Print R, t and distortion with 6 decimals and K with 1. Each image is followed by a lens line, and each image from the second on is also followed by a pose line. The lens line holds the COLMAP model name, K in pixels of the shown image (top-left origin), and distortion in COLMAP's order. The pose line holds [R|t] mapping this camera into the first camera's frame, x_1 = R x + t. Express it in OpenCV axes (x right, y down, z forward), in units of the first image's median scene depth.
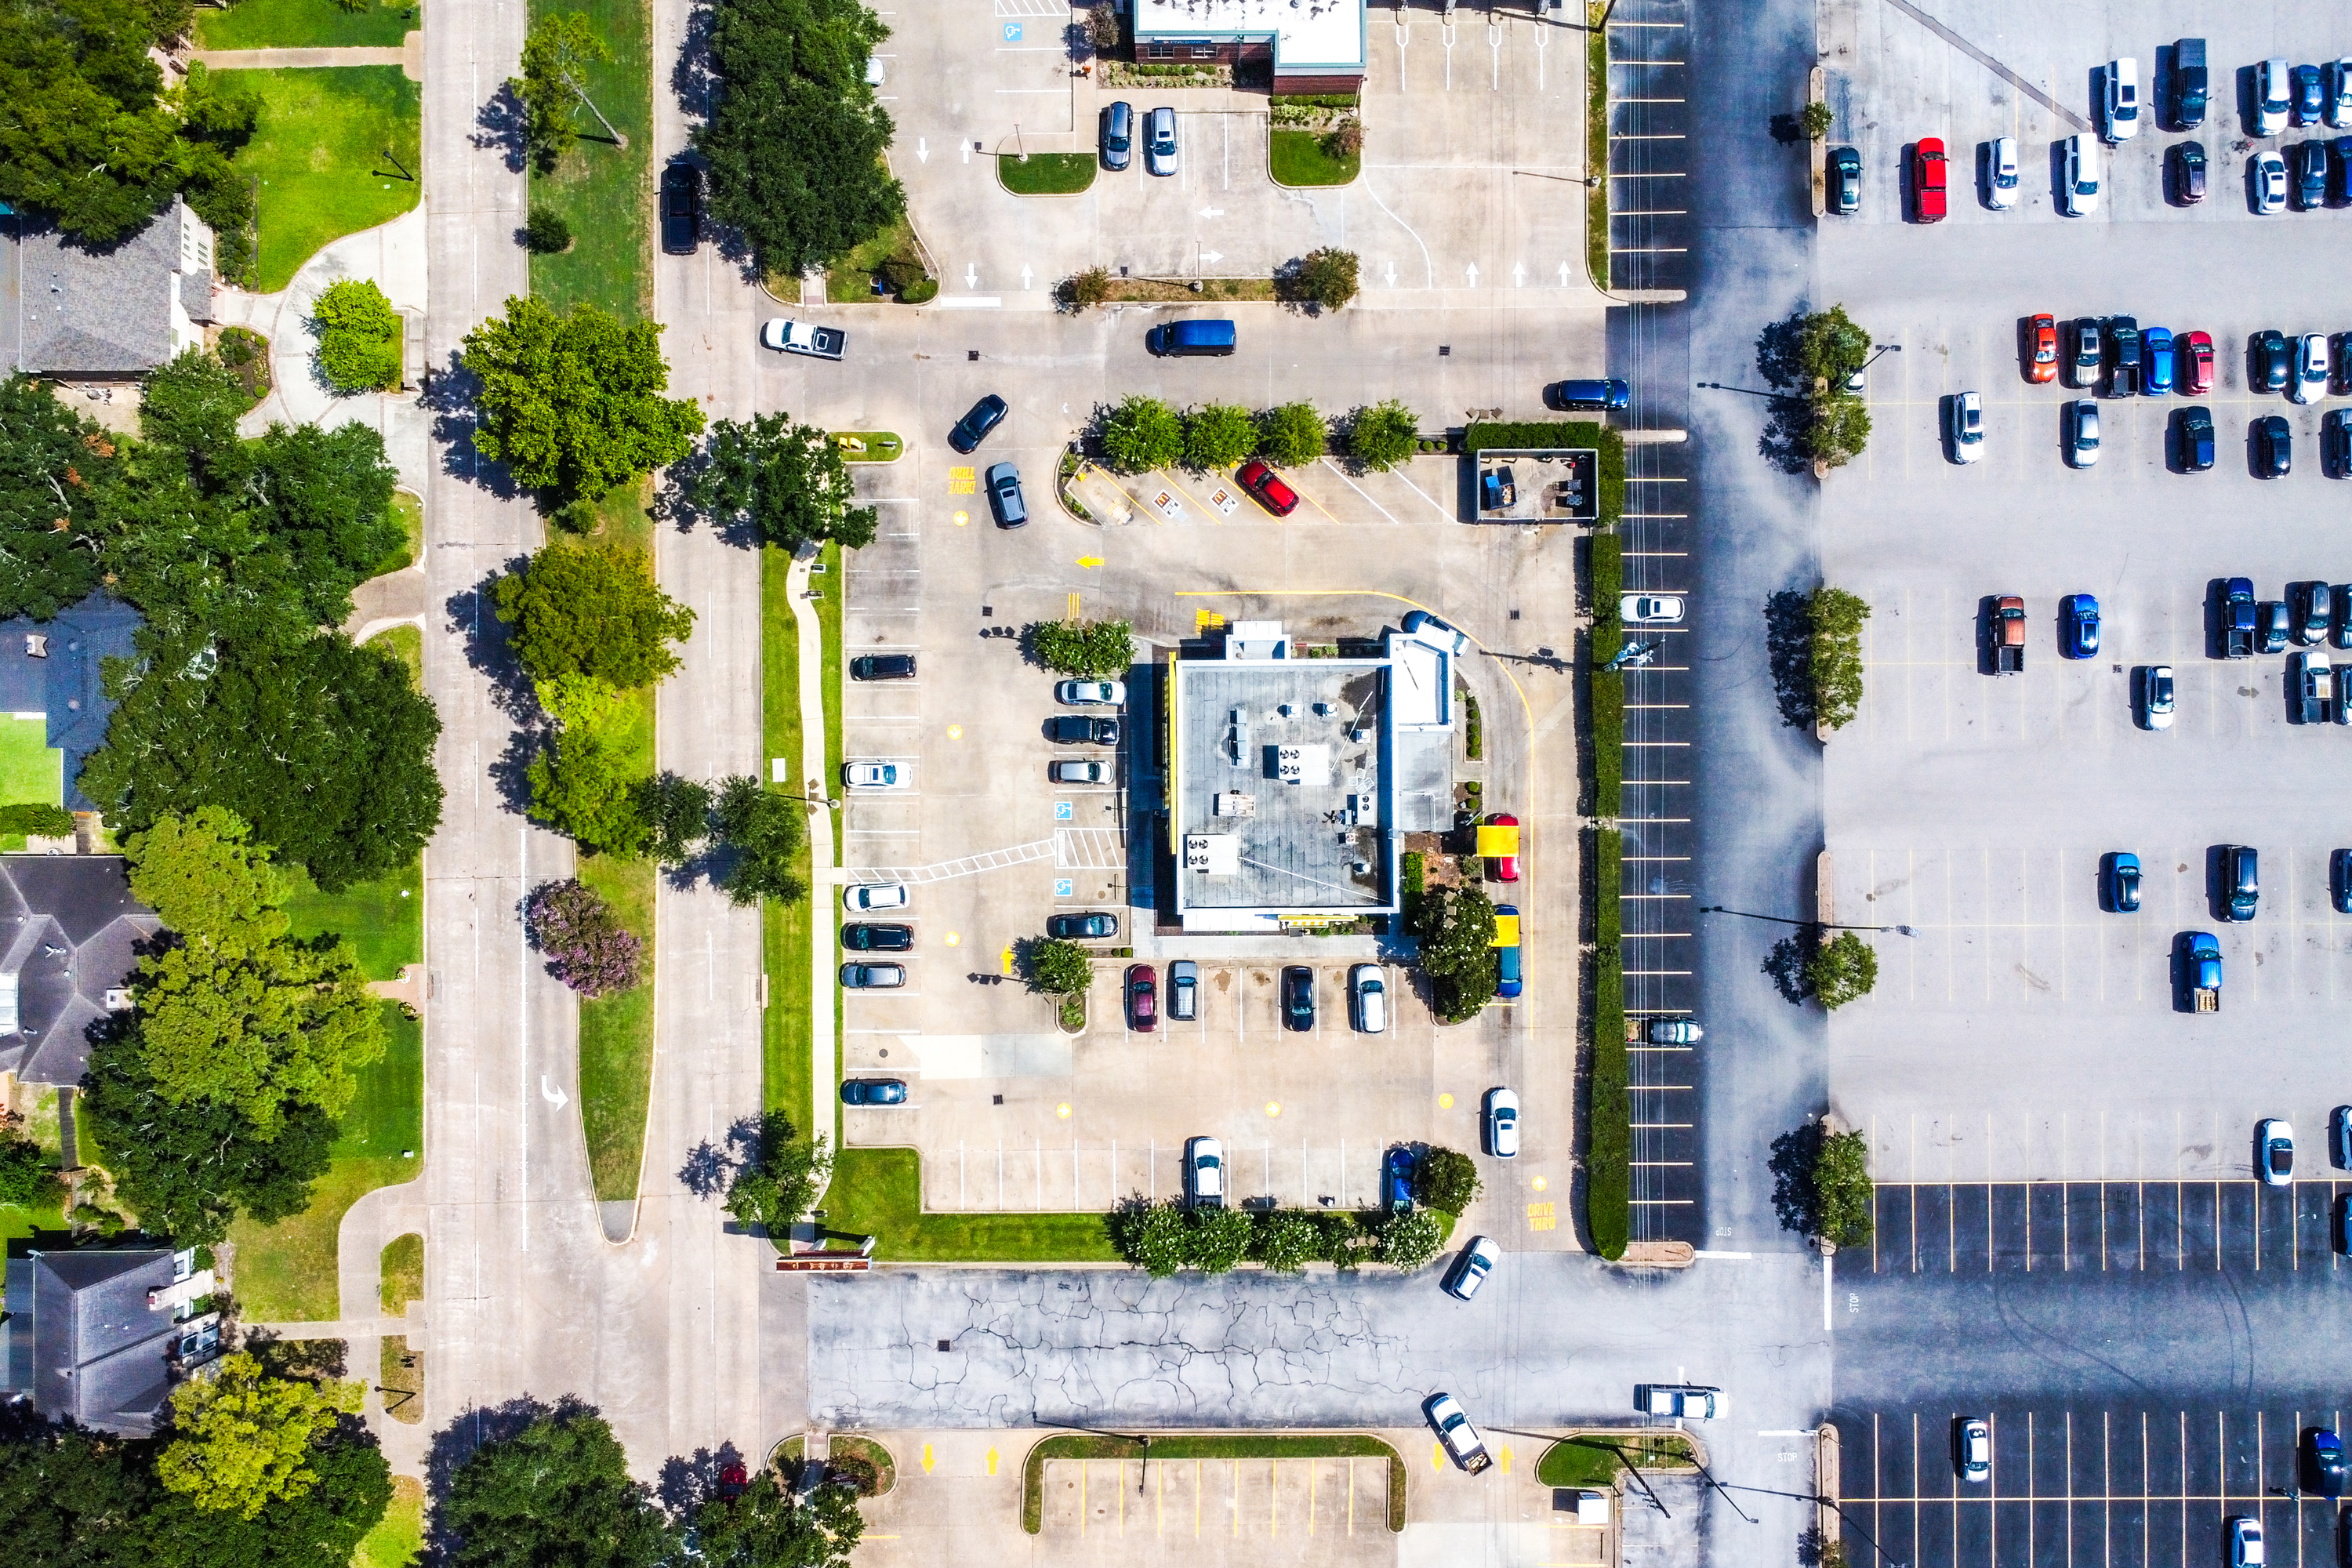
lens RADIAL K [[1758.9, 0, 1180.2], [0, 1758.9, 710.3], [0, 0, 1]] dist [0.004001, -0.002385]
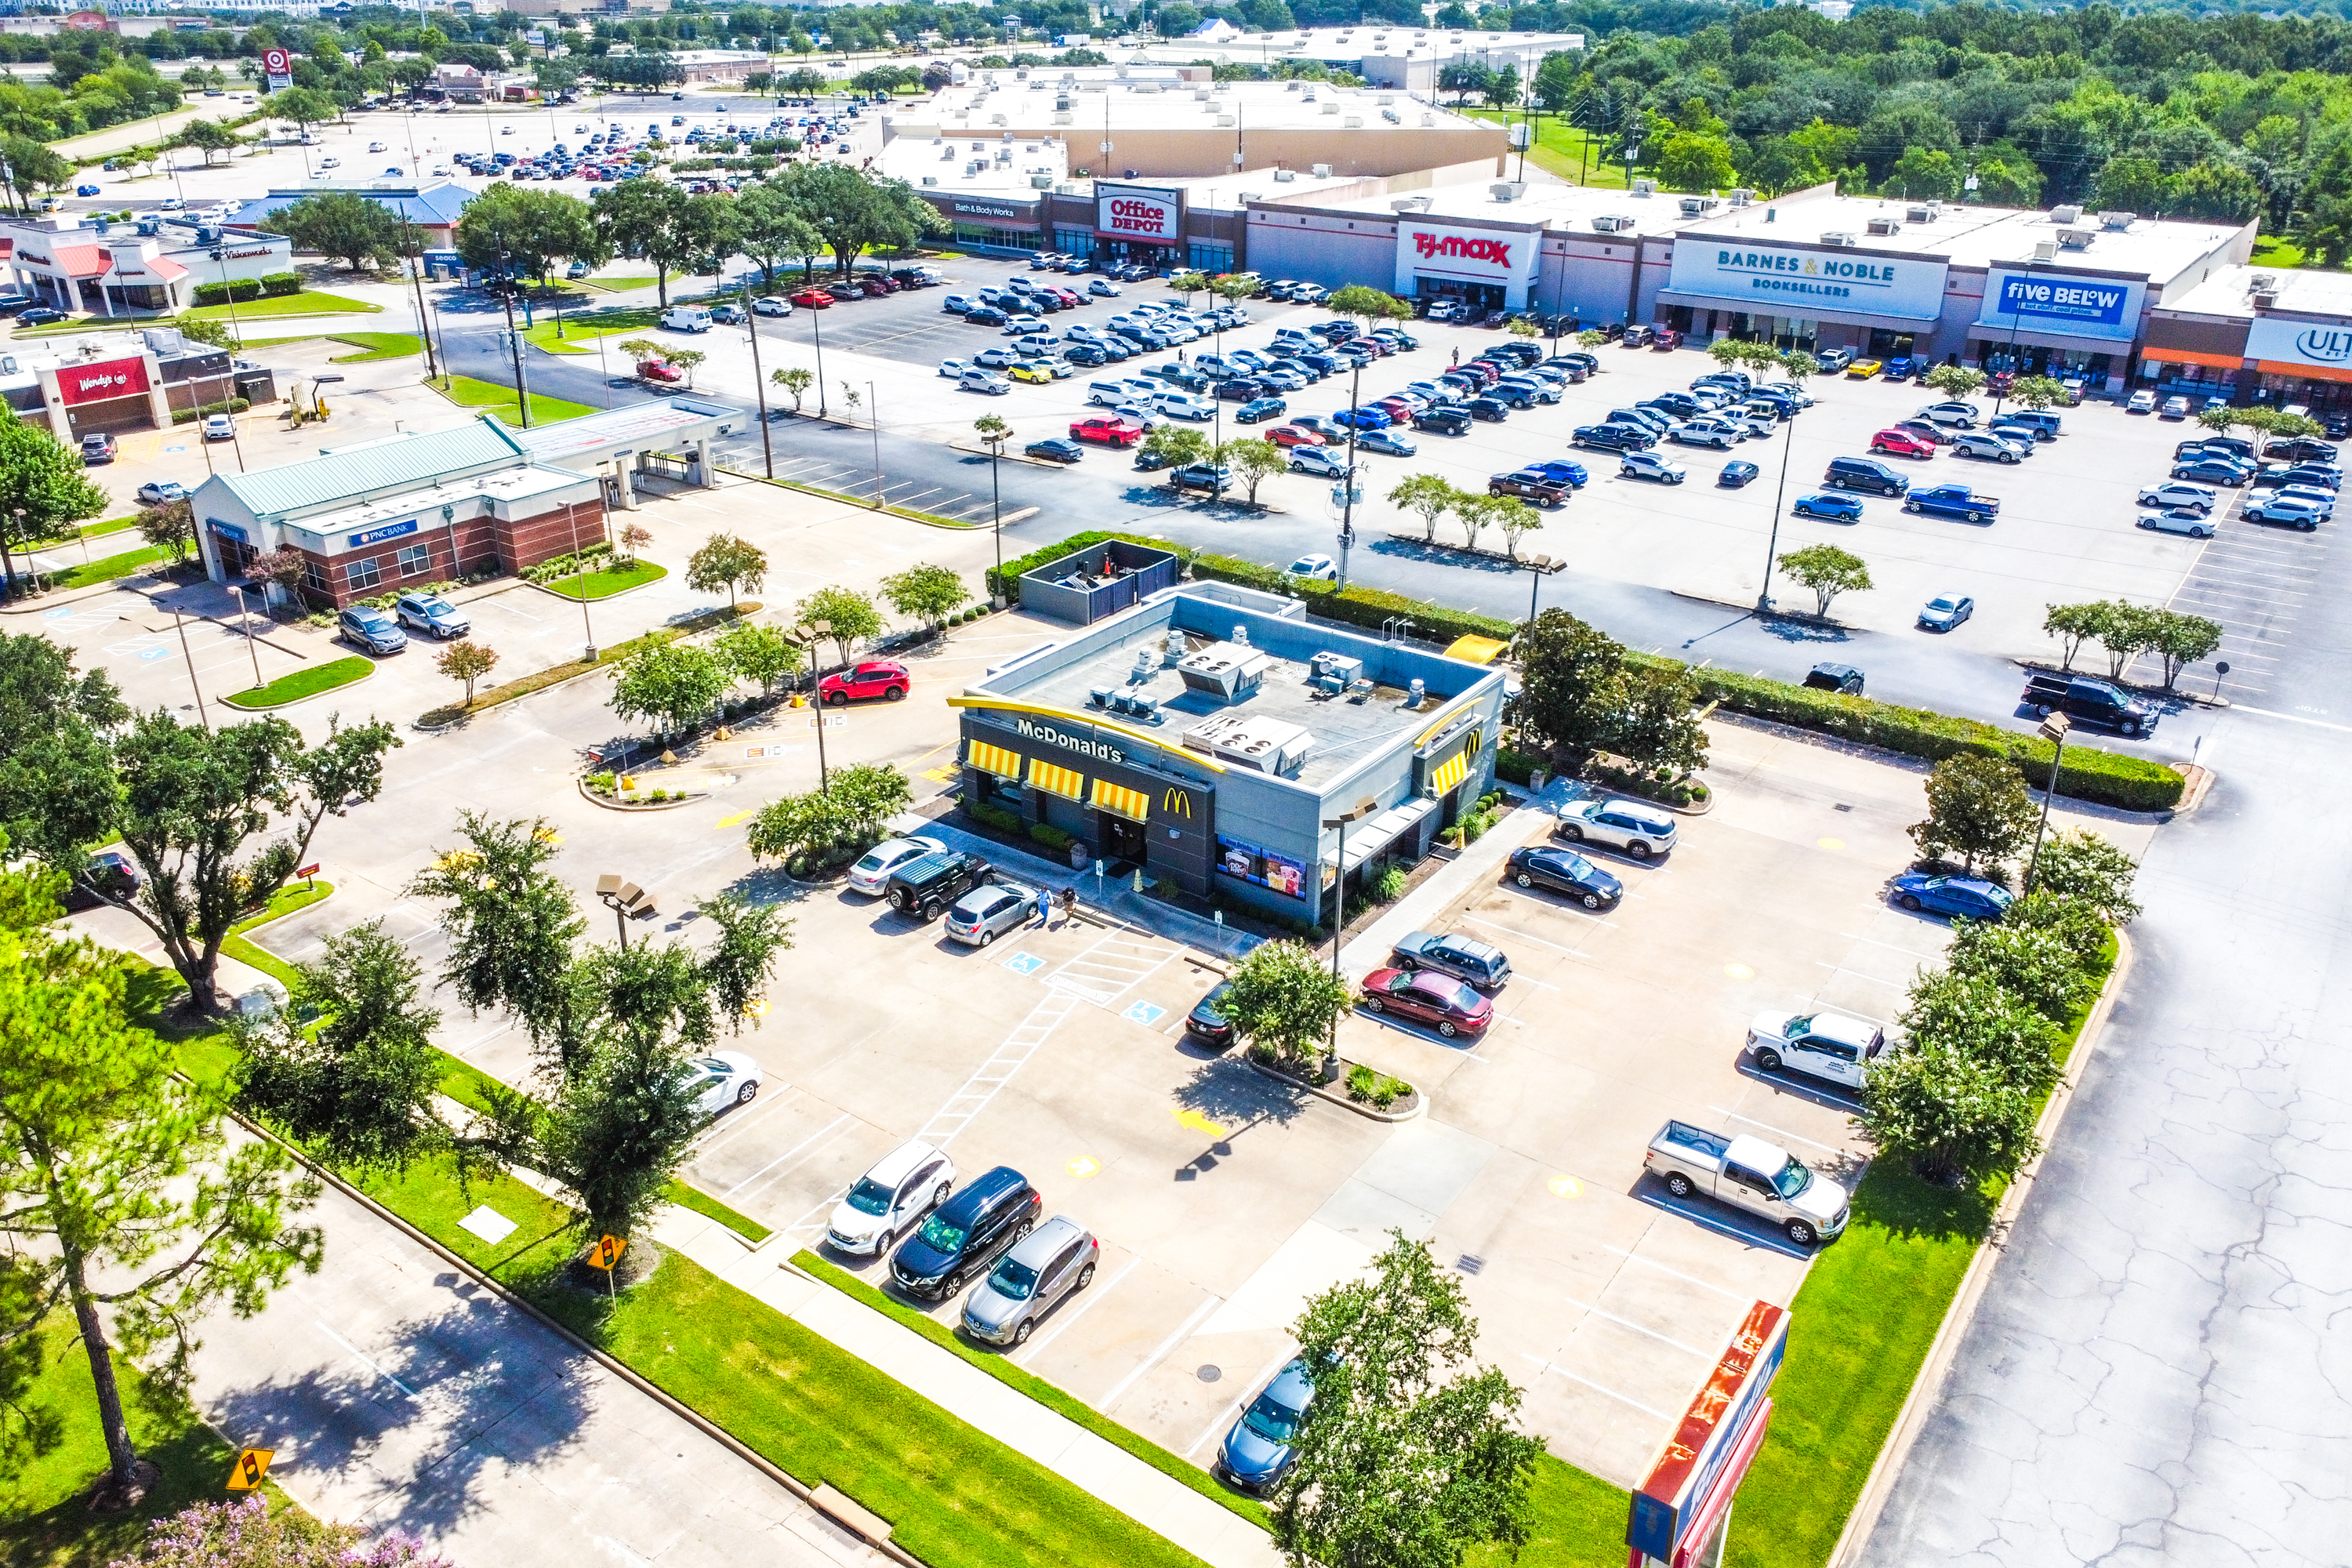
lens RADIAL K [[1761.3, 0, 1187.5], [0, 1761.3, 783.6], [0, 0, 1]] dist [0.004613, -0.004559]
pose [[0.587177, -0.342347, 0.733500, -0.396484], [0.808822, 0.284075, -0.514887, 0.343686], [-0.032099, 0.895600, 0.443700, 0.725622]]
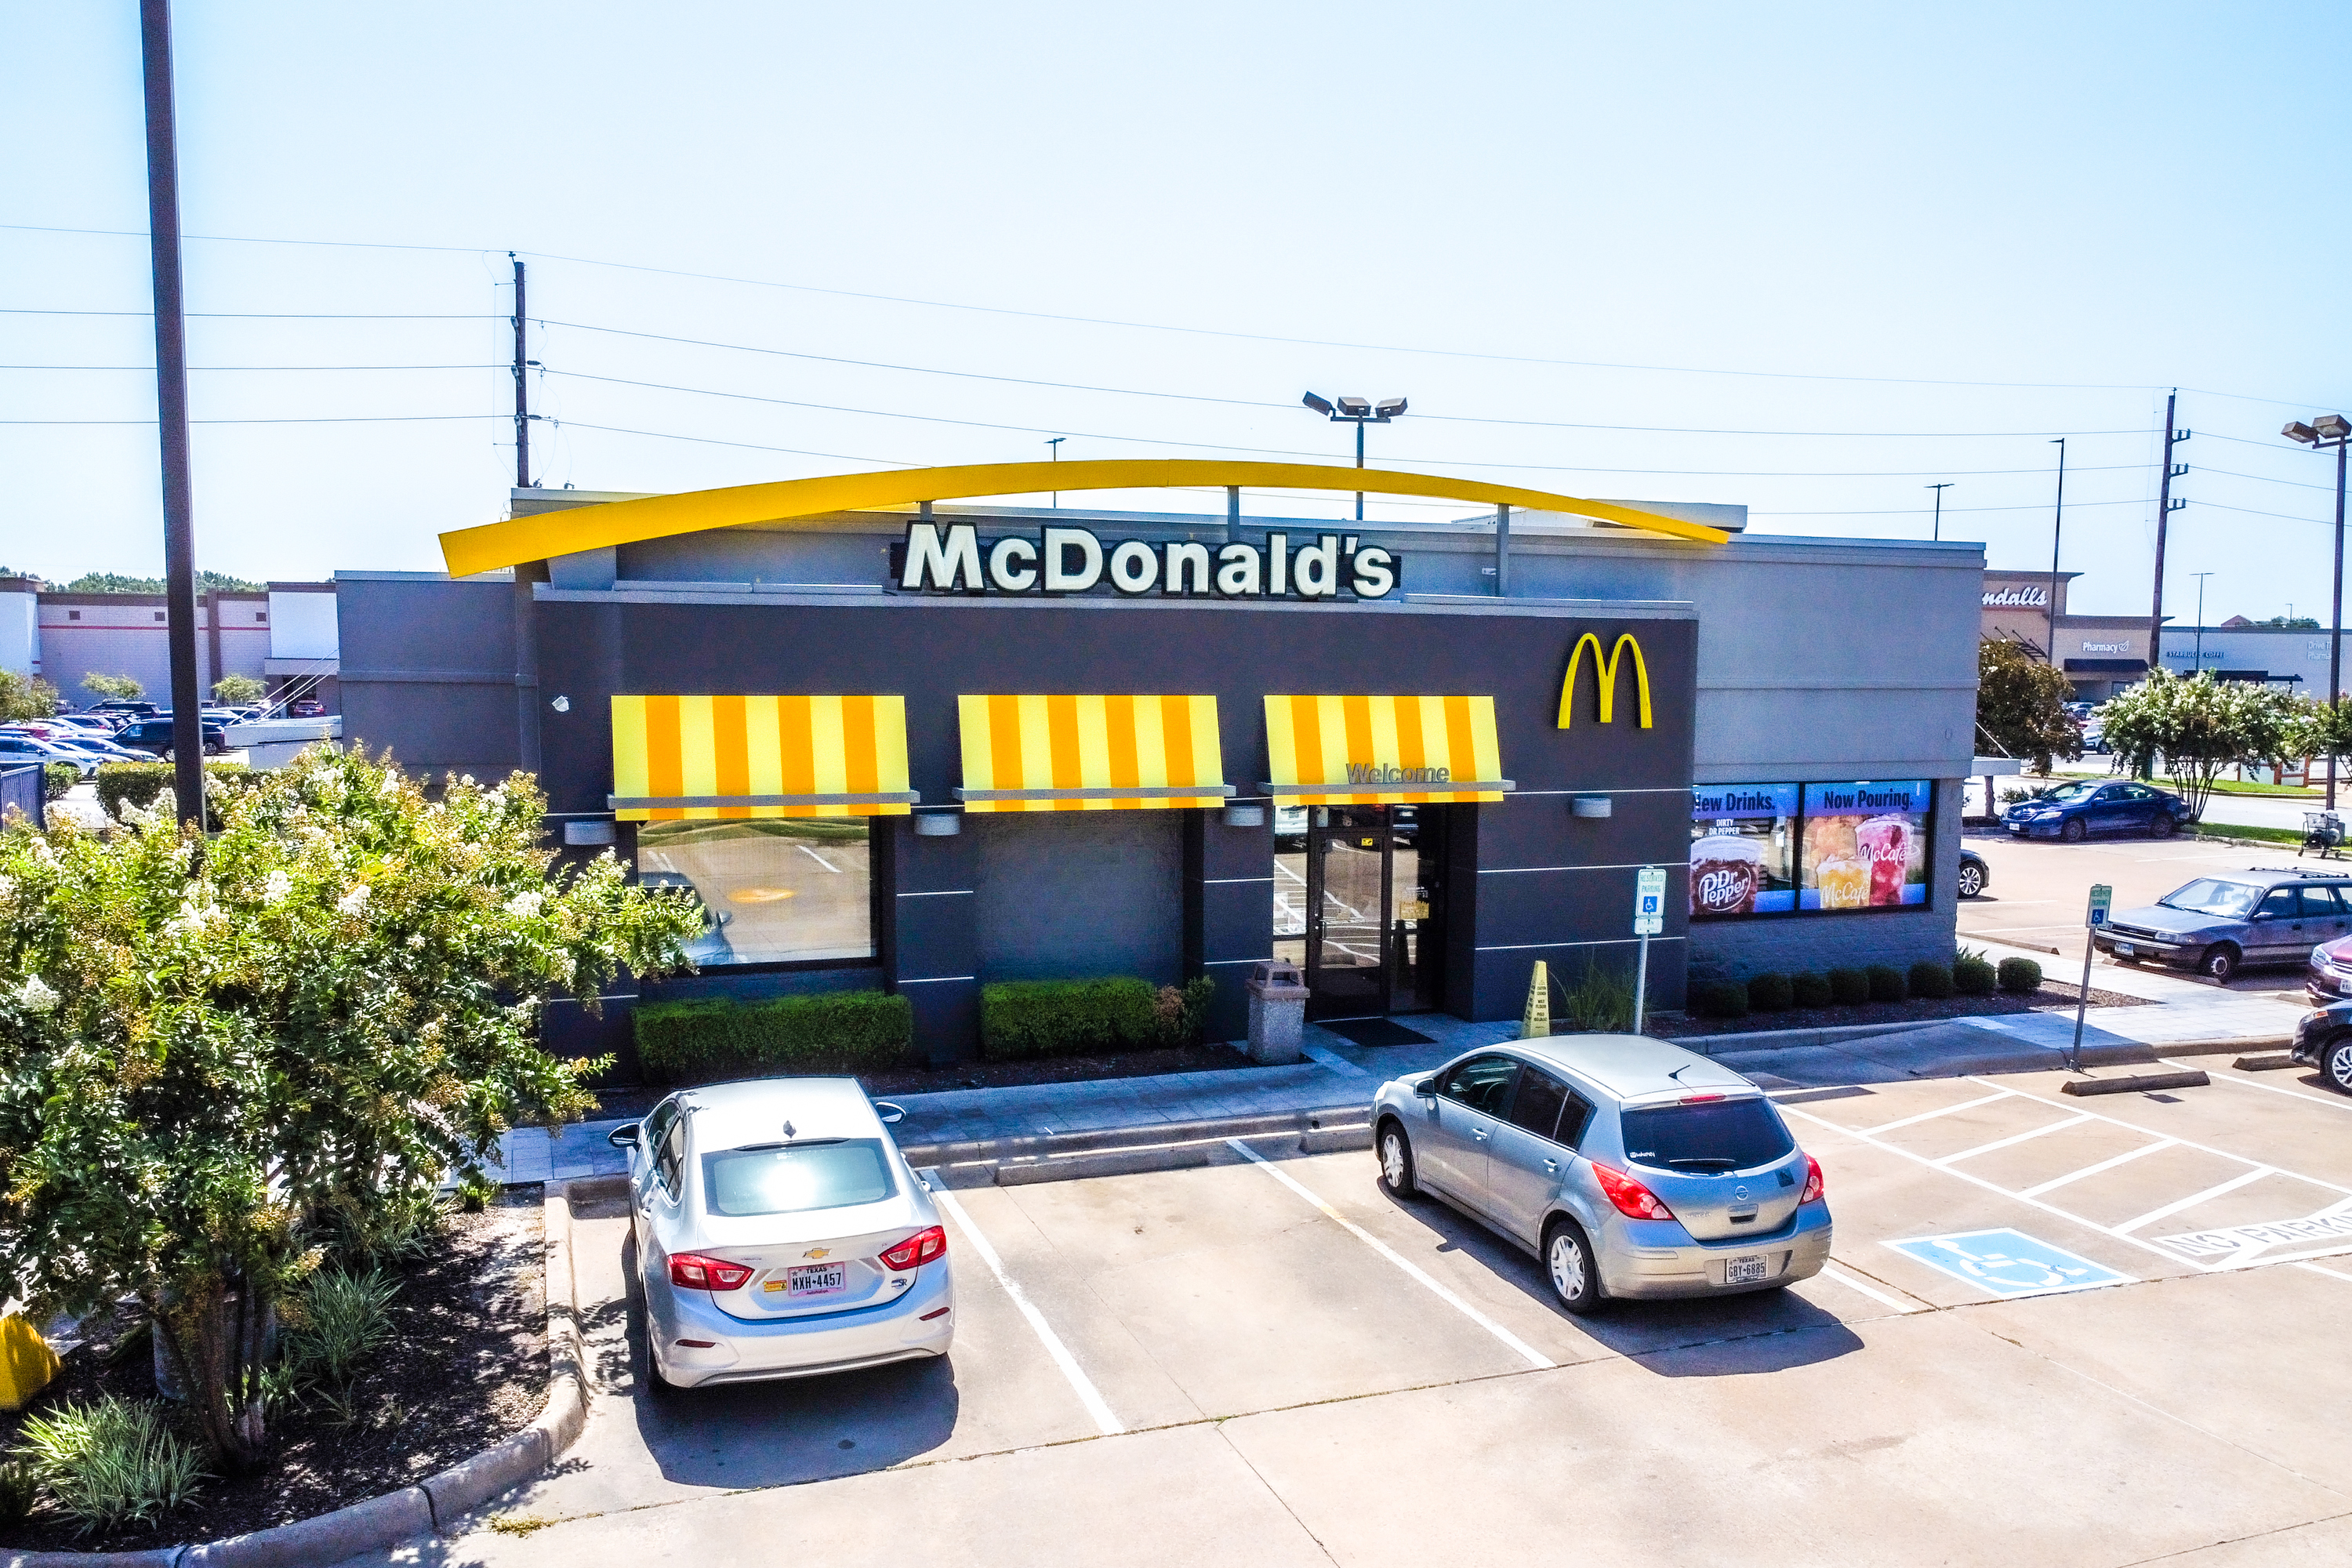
lens RADIAL K [[1771.1, 0, 1181.6], [0, 1771.1, 837.3], [0, 0, 1]] dist [0.004356, -0.002899]
pose [[-0.335235, -0.093368, 0.937497, -0.143666], [0.941409, 0.005854, 0.337217, -0.021228], [-0.036973, 0.995614, 0.085935, 0.969836]]
